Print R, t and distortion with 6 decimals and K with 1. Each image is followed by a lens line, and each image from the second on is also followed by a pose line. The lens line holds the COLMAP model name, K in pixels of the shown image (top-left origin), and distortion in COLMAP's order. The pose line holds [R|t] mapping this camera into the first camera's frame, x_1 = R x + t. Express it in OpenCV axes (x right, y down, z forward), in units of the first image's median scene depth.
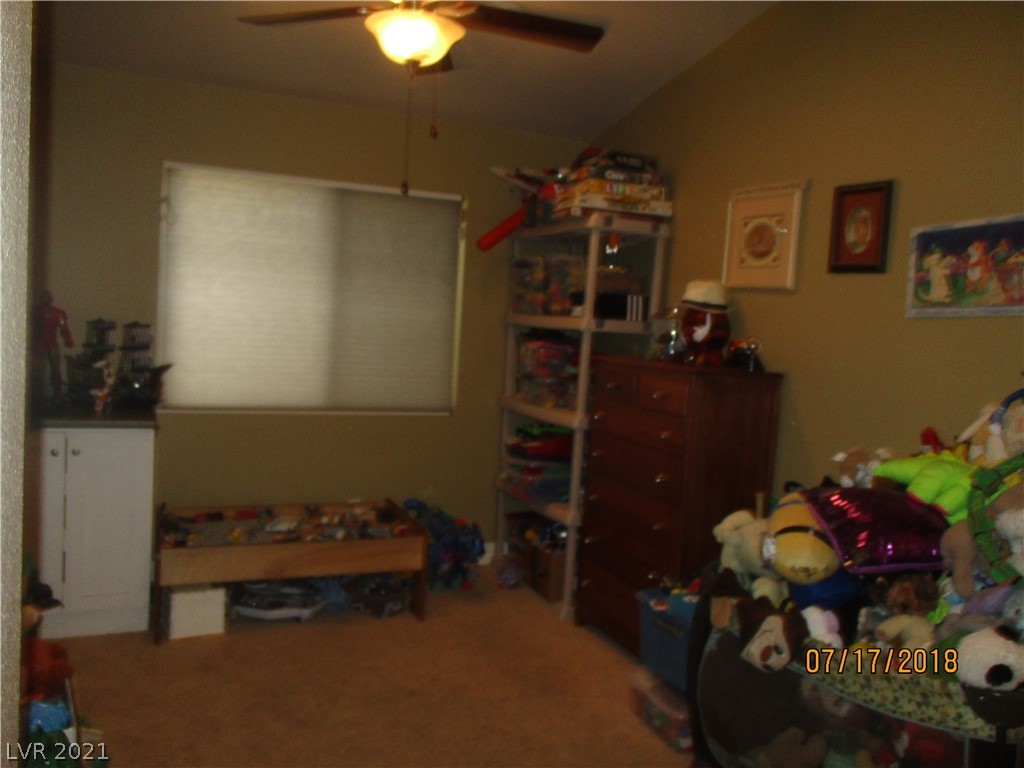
lens RADIAL K [[862.3, 0, 512.6], [0, 862.3, 385.6], [0, 0, 1]] dist [-0.015602, -0.005652]
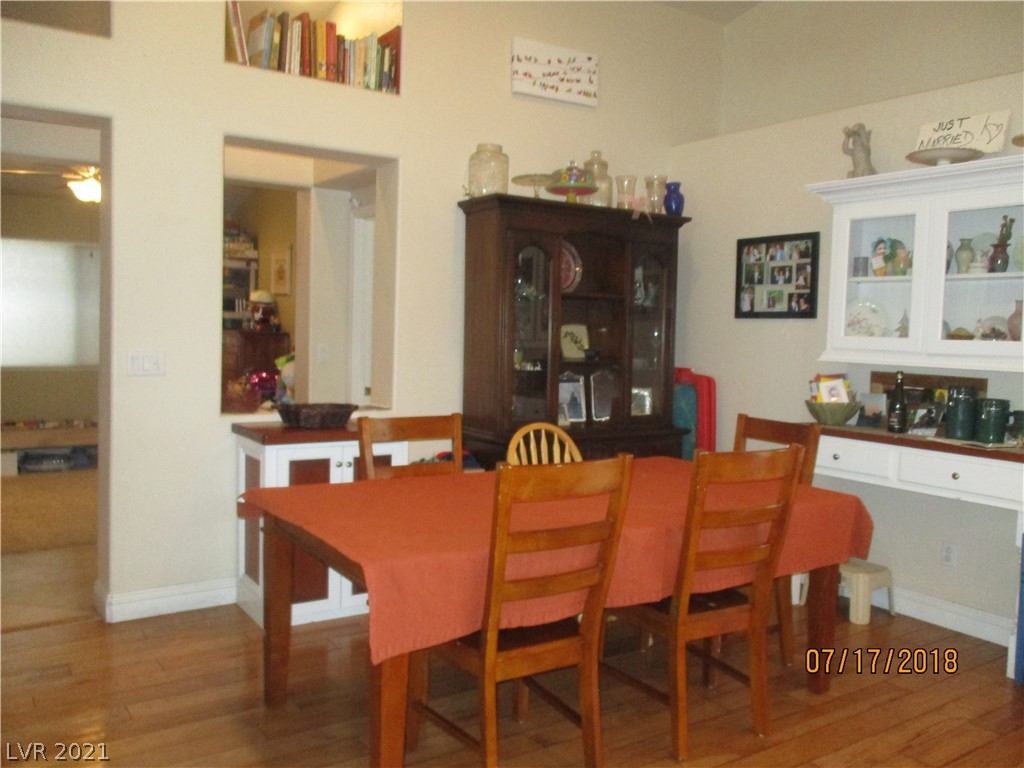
lens RADIAL K [[862.3, 0, 511.7], [0, 862.3, 380.3], [0, 0, 1]] dist [-0.015602, -0.005652]
pose [[0.977251, -0.044912, 0.207276, 0.337634], [0.047164, 0.998870, -0.005935, 0.121429], [-0.206775, 0.015576, 0.978264, -1.046994]]
